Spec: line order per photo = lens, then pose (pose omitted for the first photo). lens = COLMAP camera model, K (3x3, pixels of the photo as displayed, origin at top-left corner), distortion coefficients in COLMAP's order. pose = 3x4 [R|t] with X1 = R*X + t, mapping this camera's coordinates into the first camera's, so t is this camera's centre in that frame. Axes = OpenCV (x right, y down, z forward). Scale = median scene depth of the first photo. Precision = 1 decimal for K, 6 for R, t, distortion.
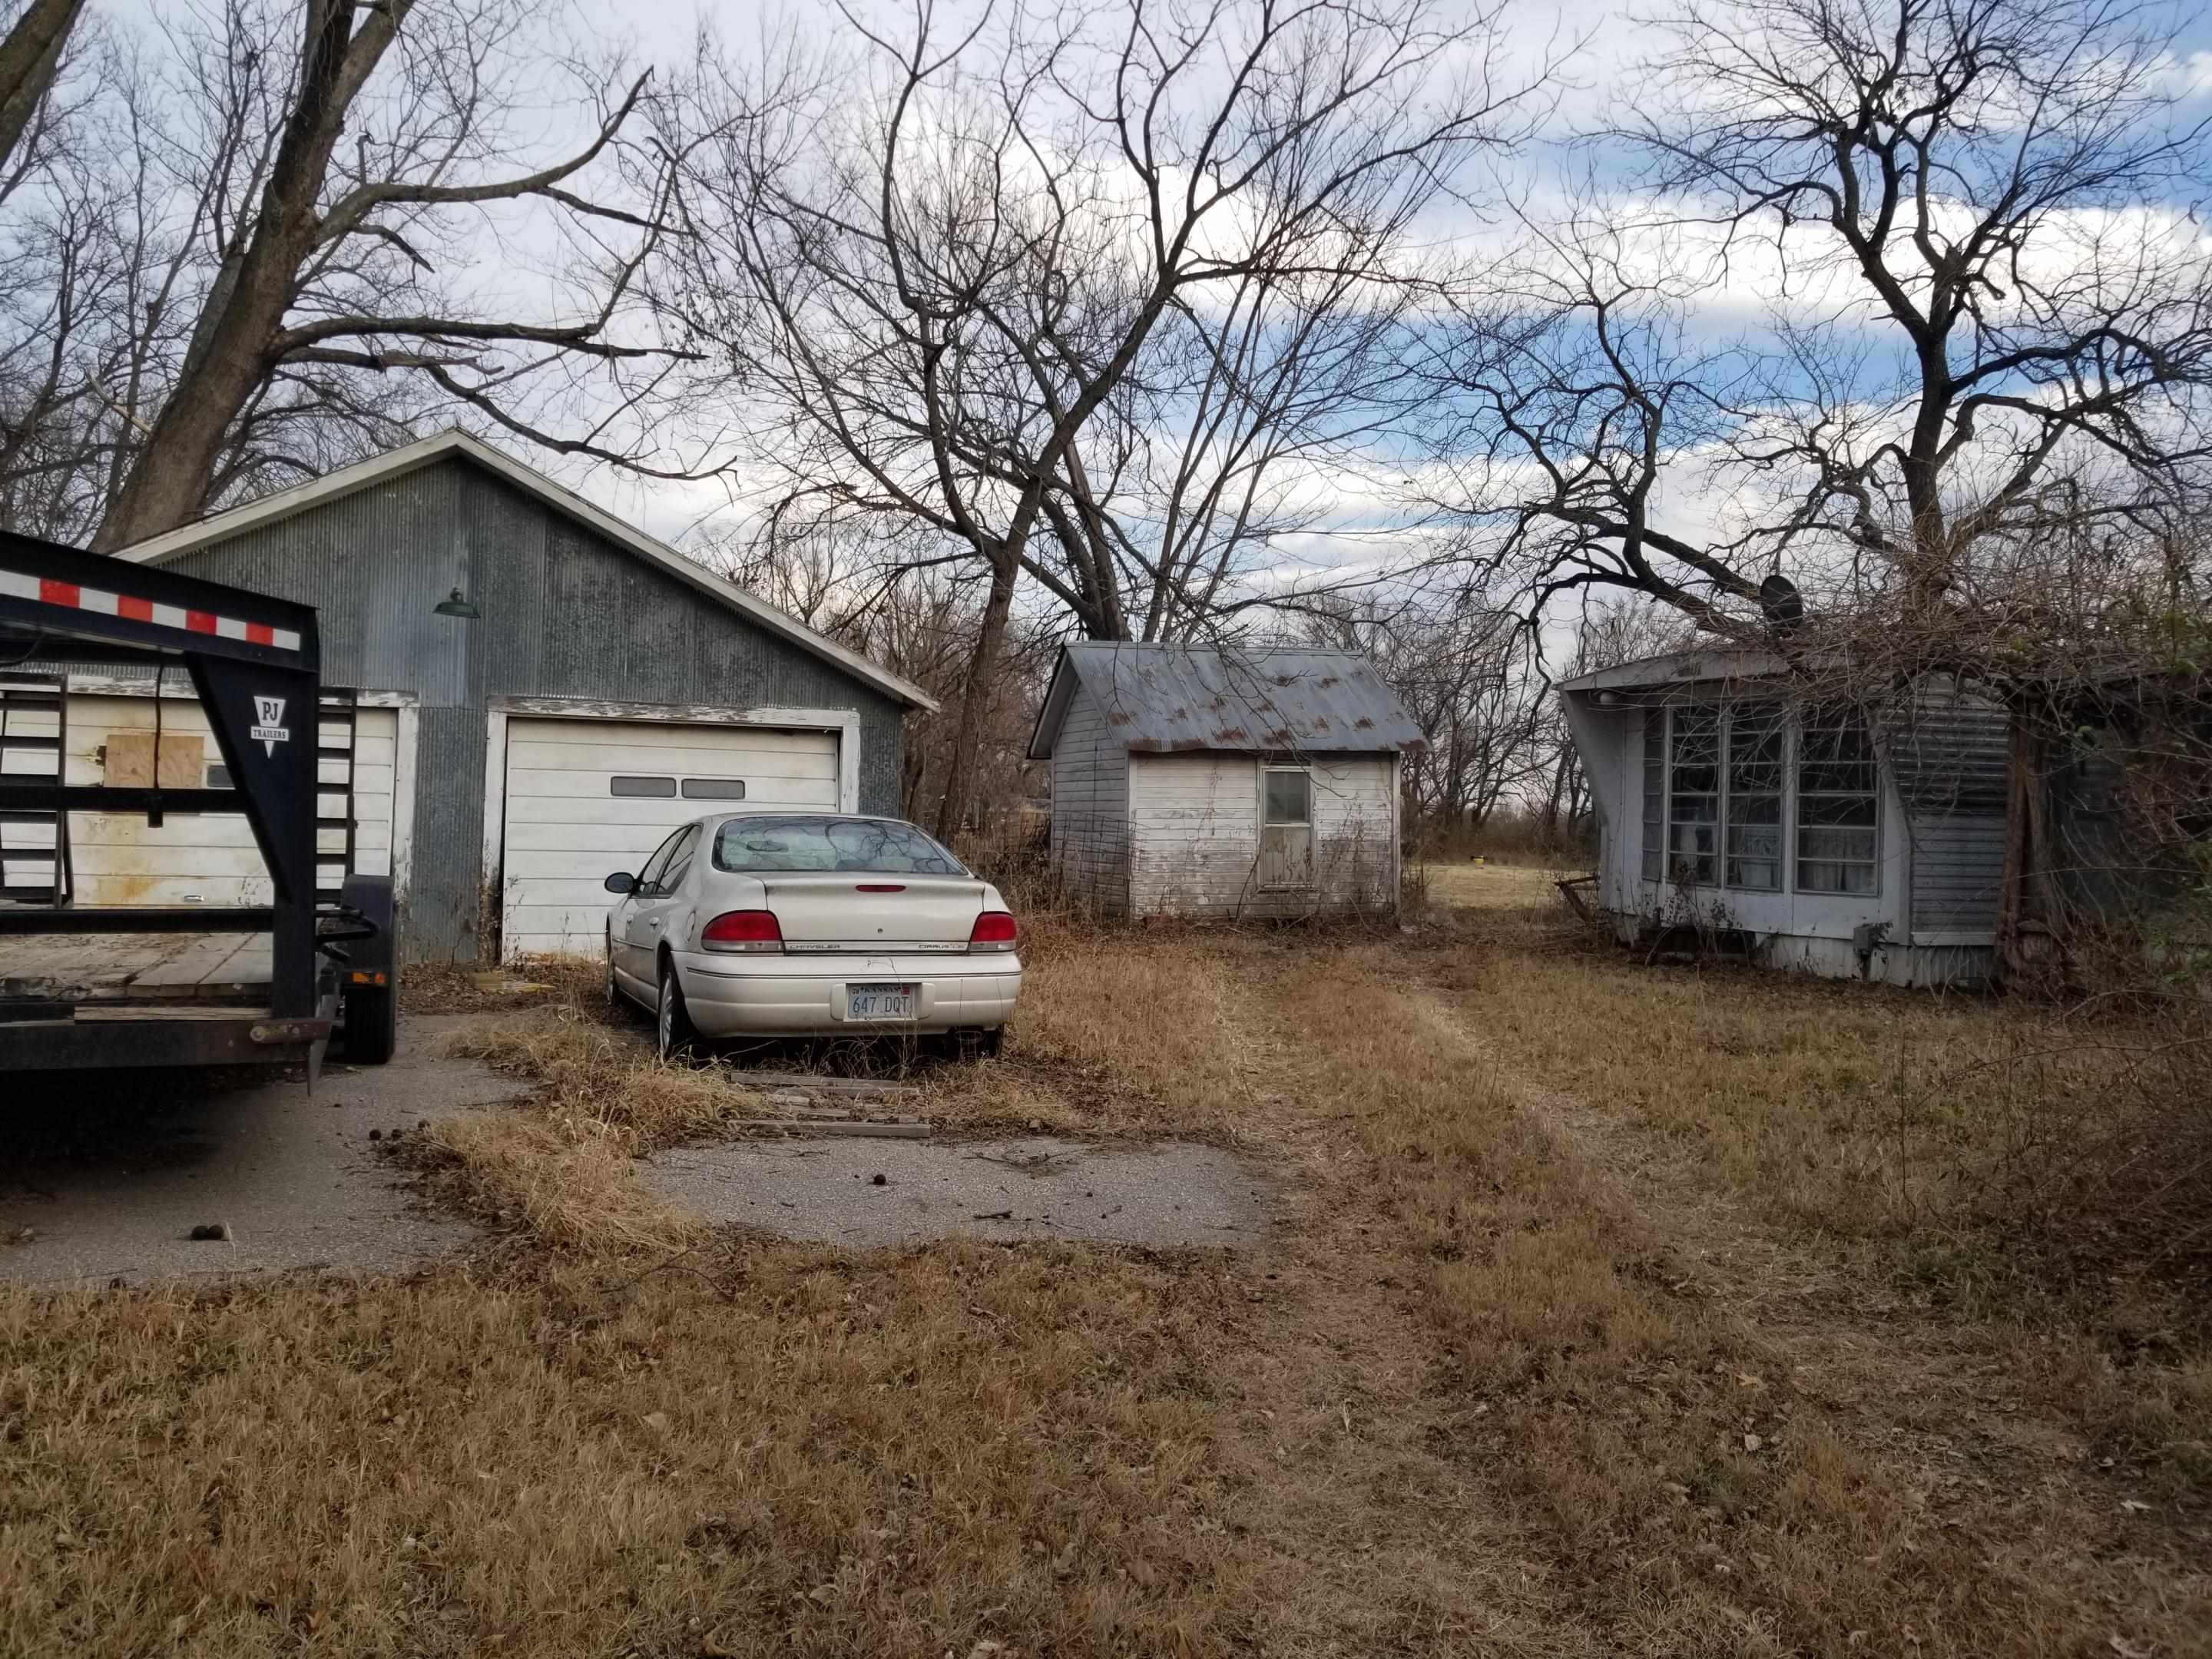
lens RADIAL K [[1729.6, 0, 1104.8], [0, 1729.6, 795.6], [0, 0, 1]] dist [0.087684, -0.151873]
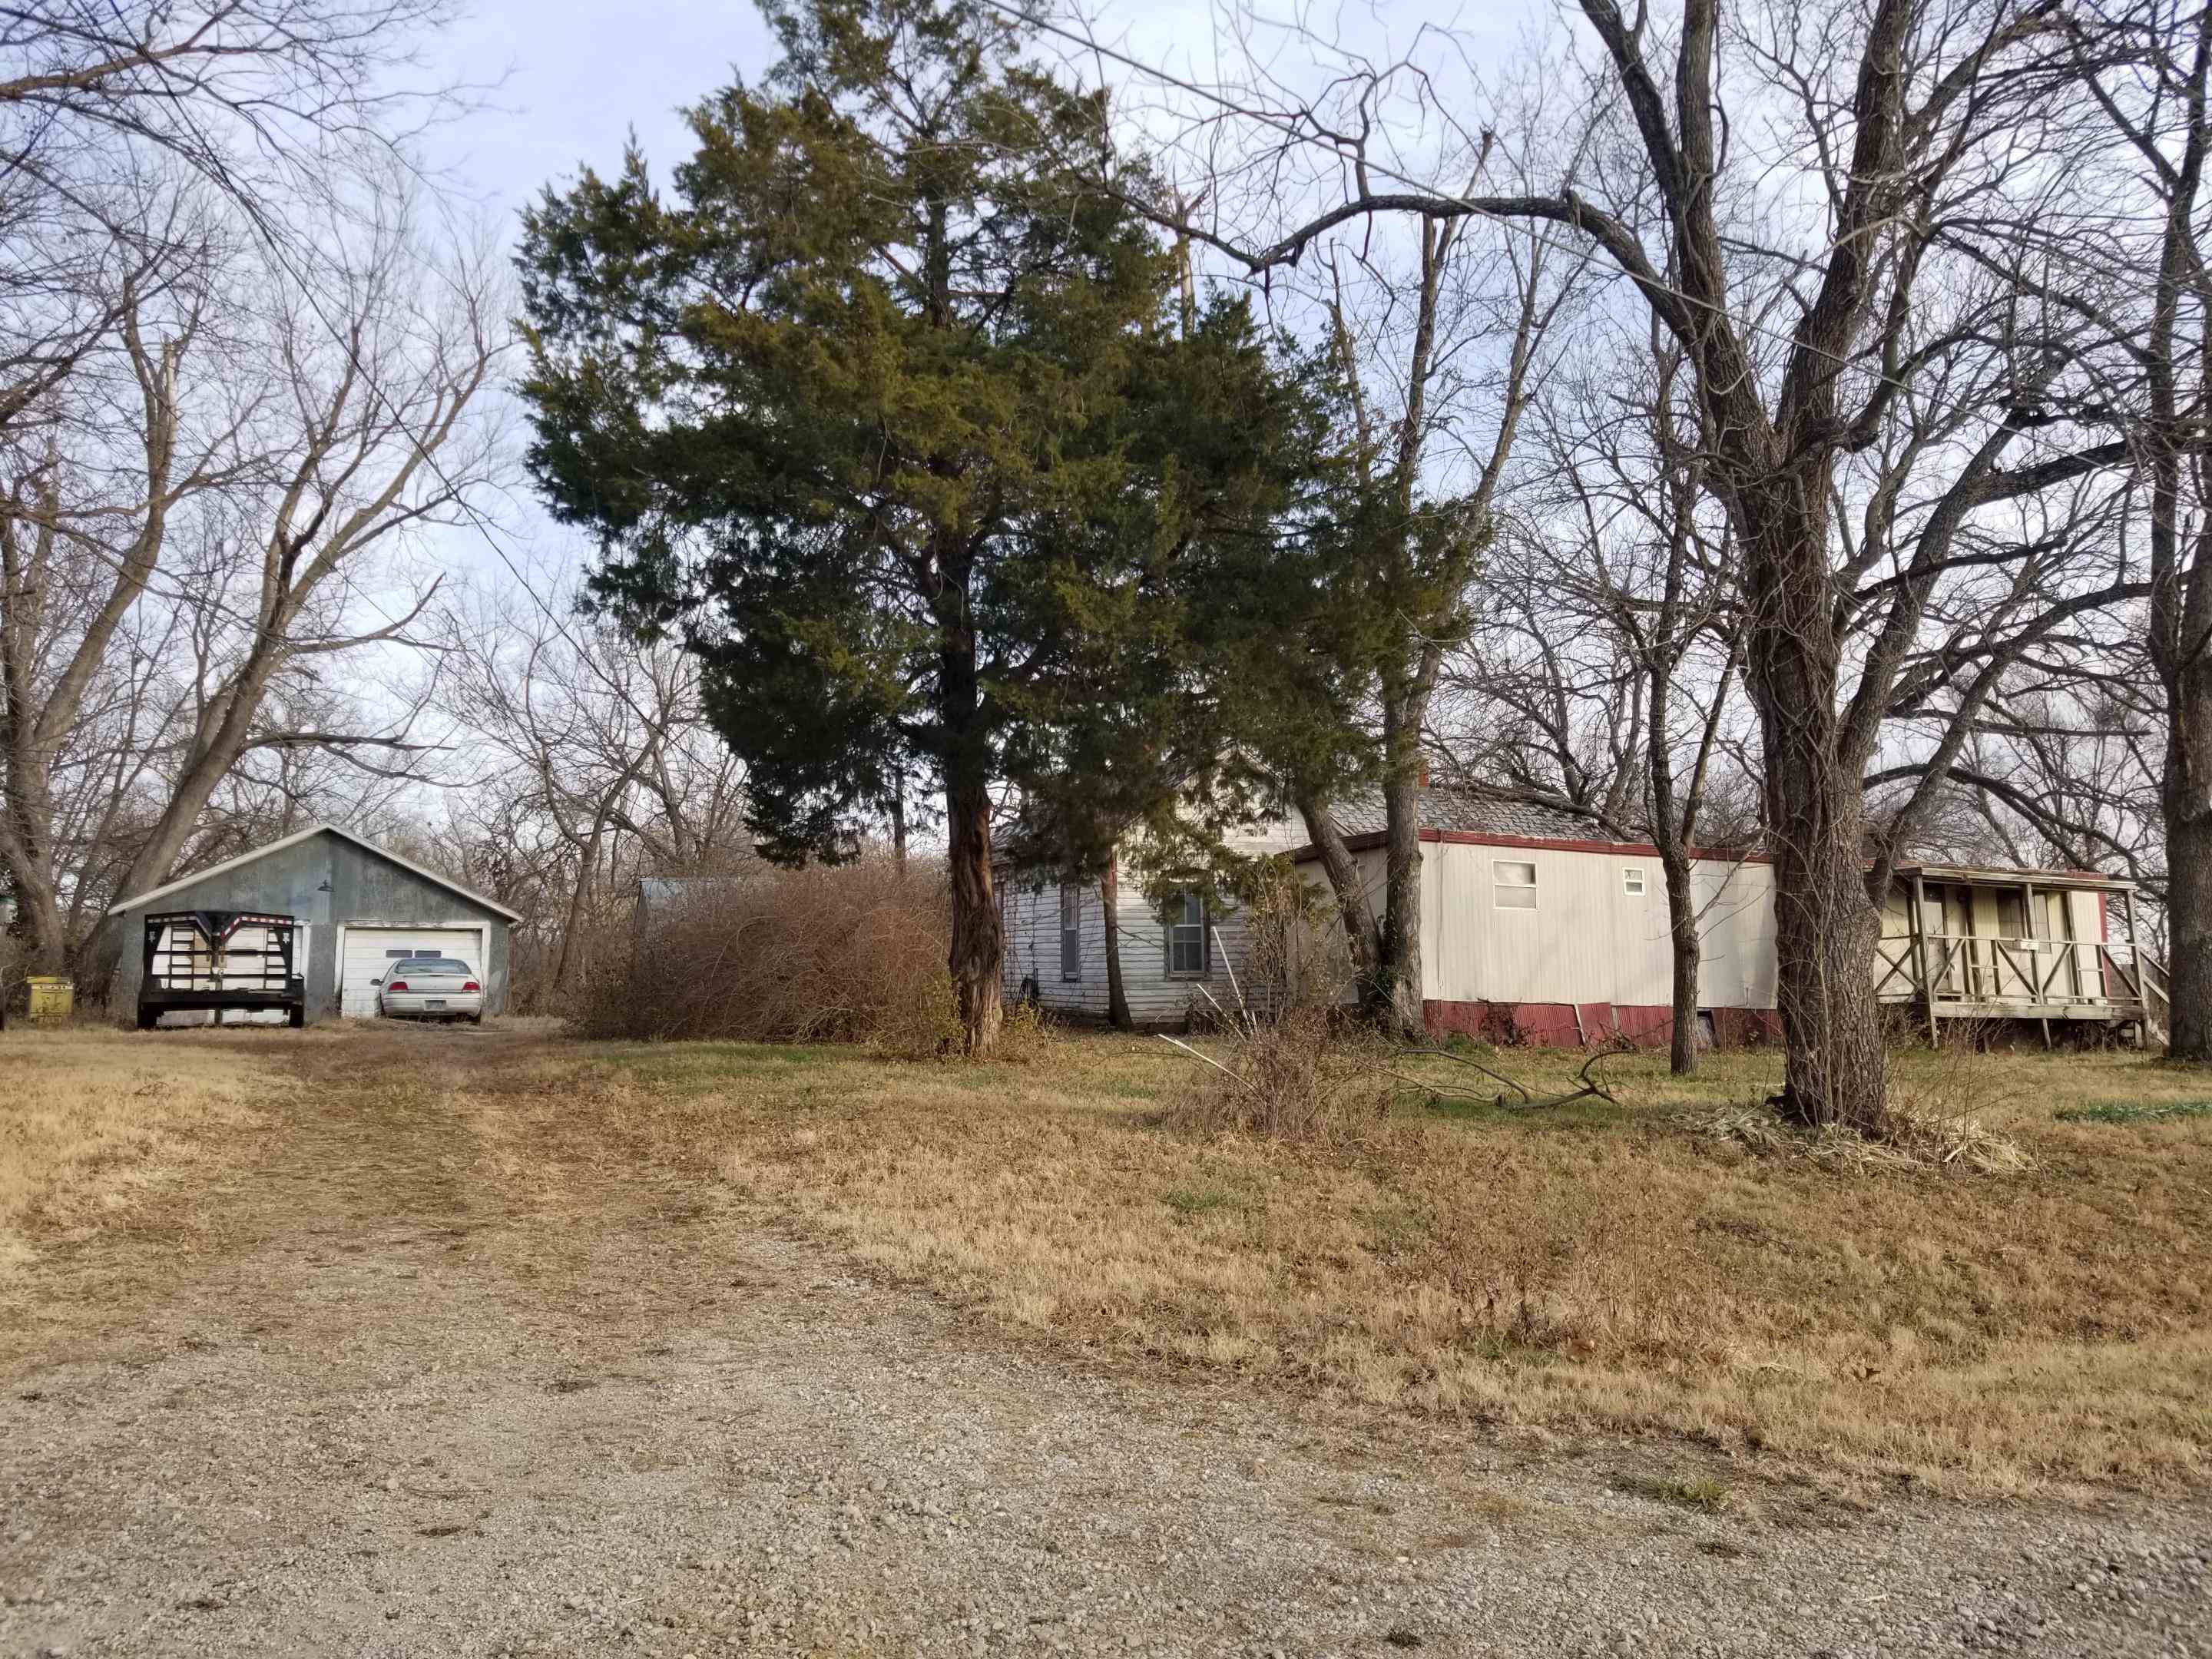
lens RADIAL K [[1729.6, 0, 1104.8], [0, 1729.6, 795.6], [0, 0, 1]] dist [0.087684, -0.151873]
pose [[0.998083, -0.010298, 0.061029, 0.609814], [0.016221, 0.995116, -0.097375, 0.031116], [-0.059728, 0.098178, 0.993375, -1.625119]]
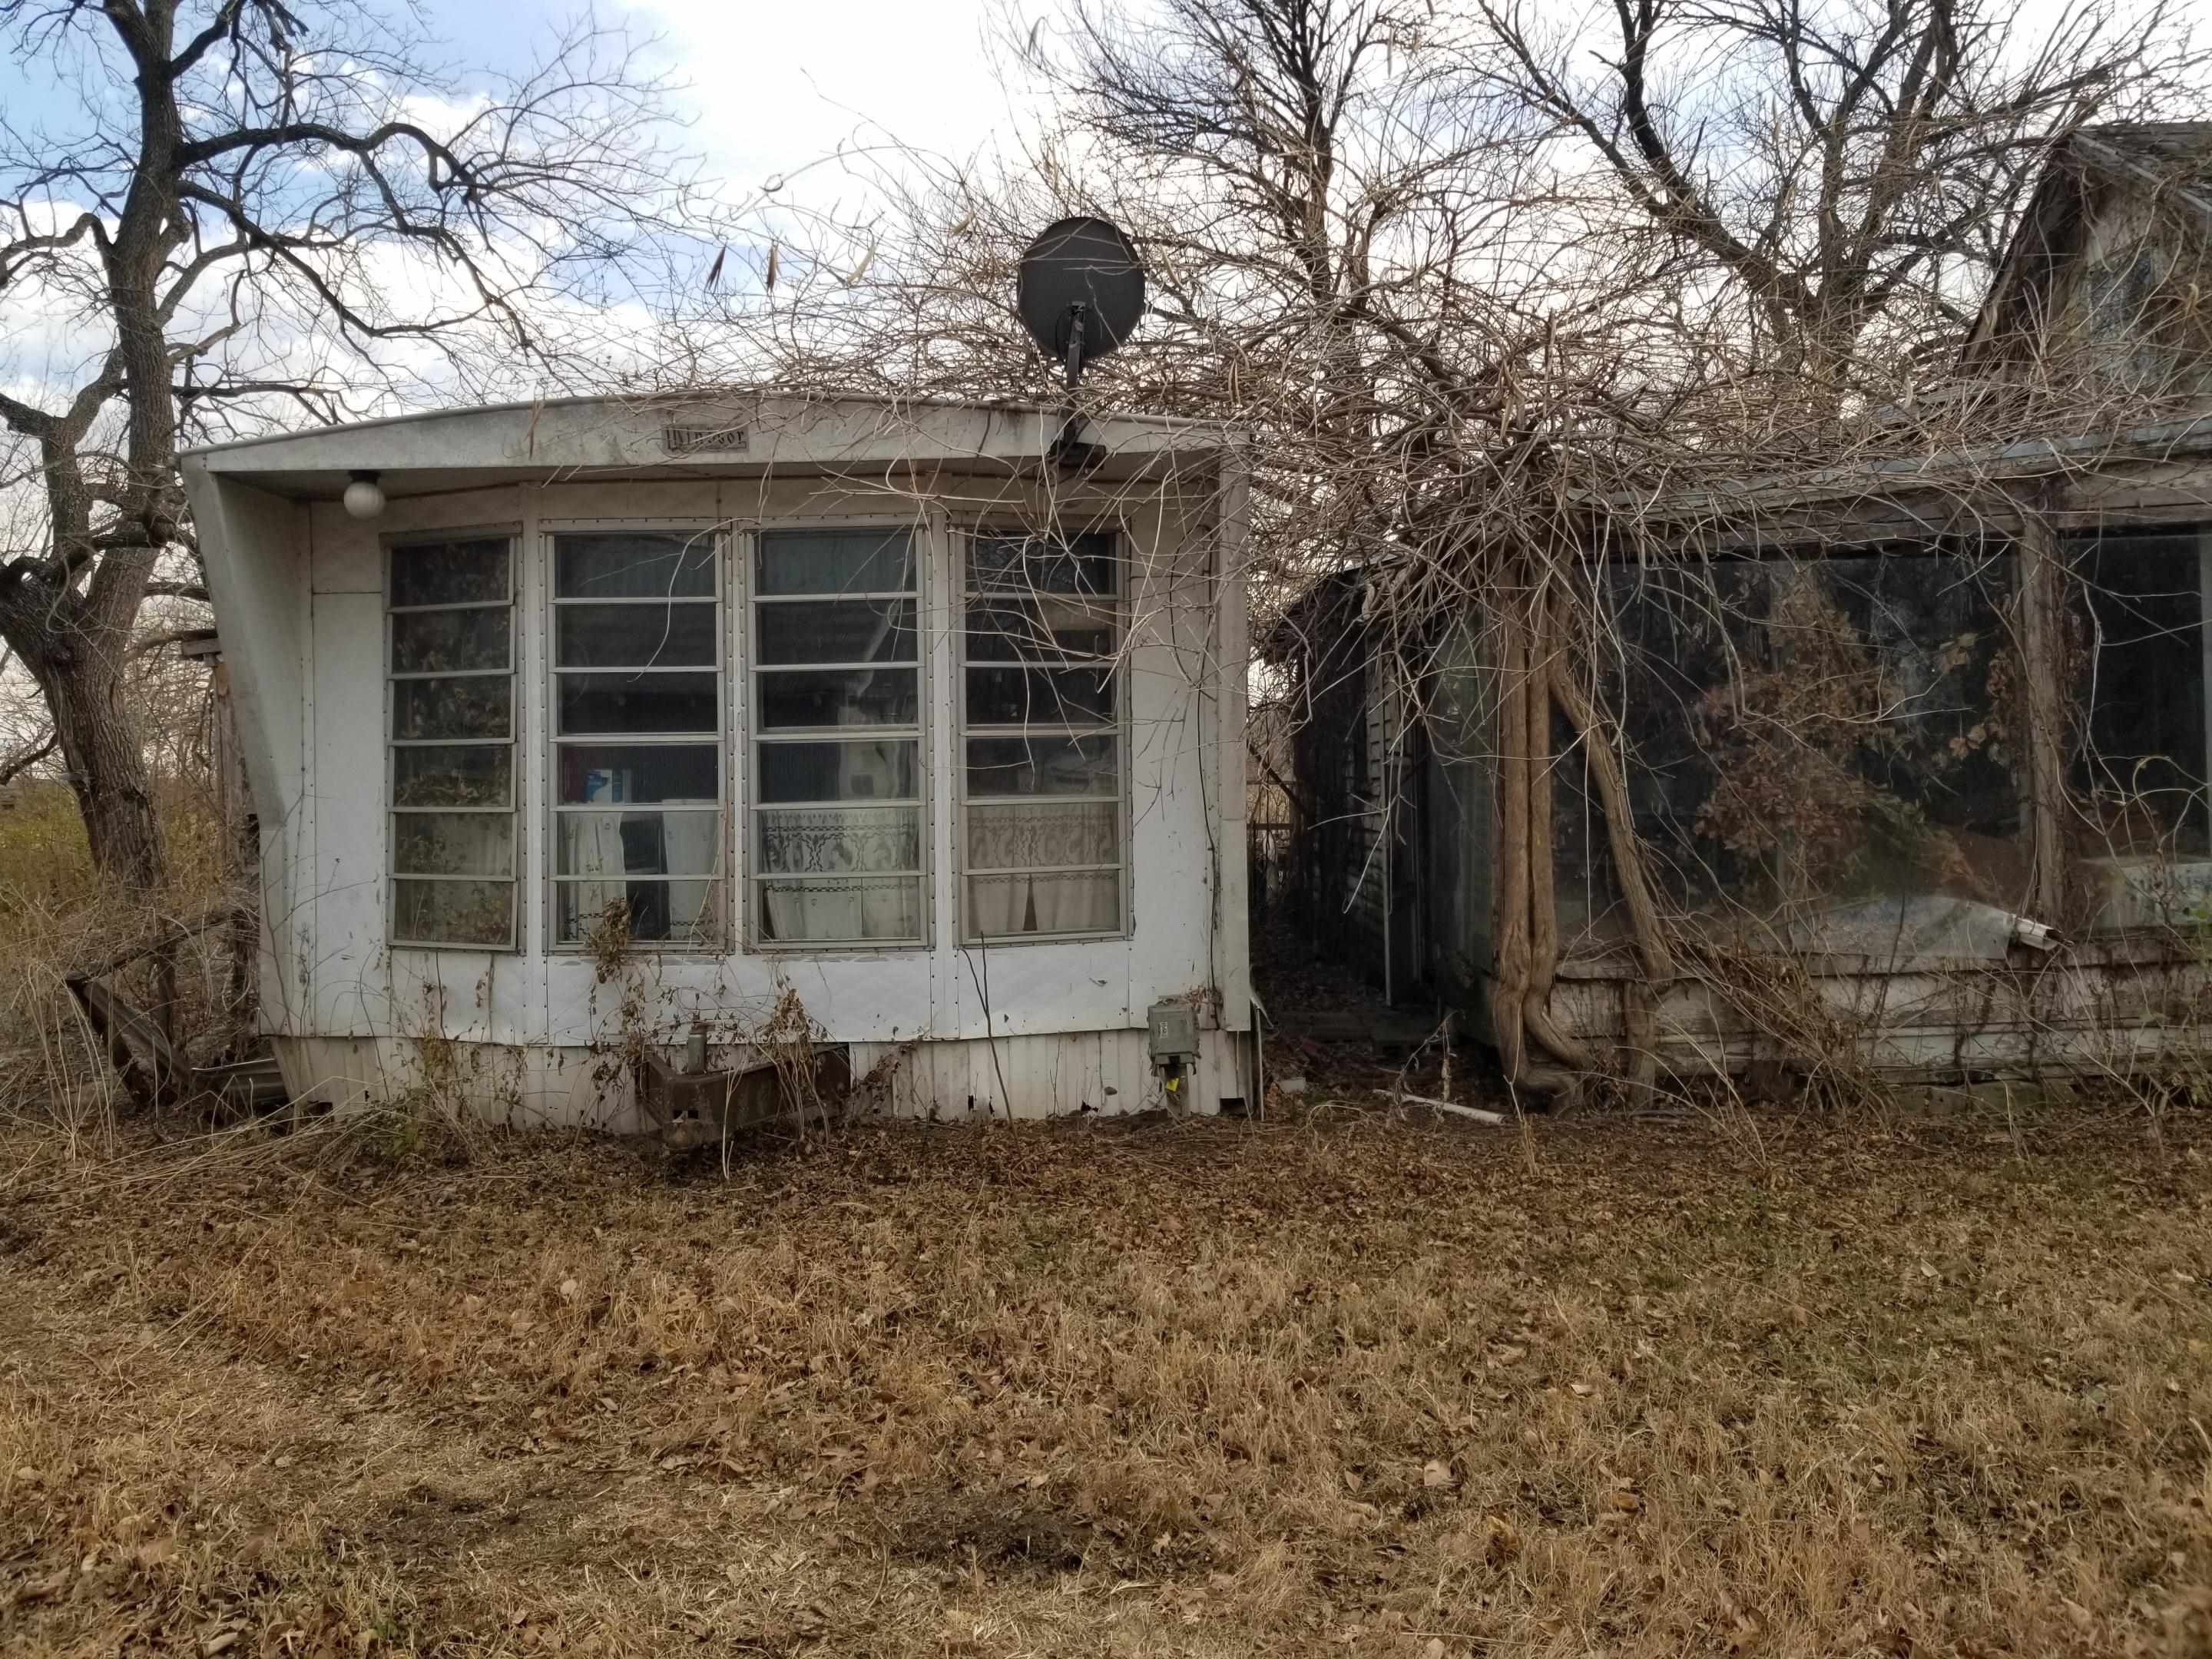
lens RADIAL K [[1731.9, 0, 1107.1], [0, 1731.9, 757.9], [0, 0, 1]] dist [0.090940, -0.147464]
pose [[0.389774, -0.015684, 0.920777, -0.012005], [0.017831, 0.999796, 0.009482, 0.001926], [-0.920738, 0.012722, 0.389974, 0.803276]]
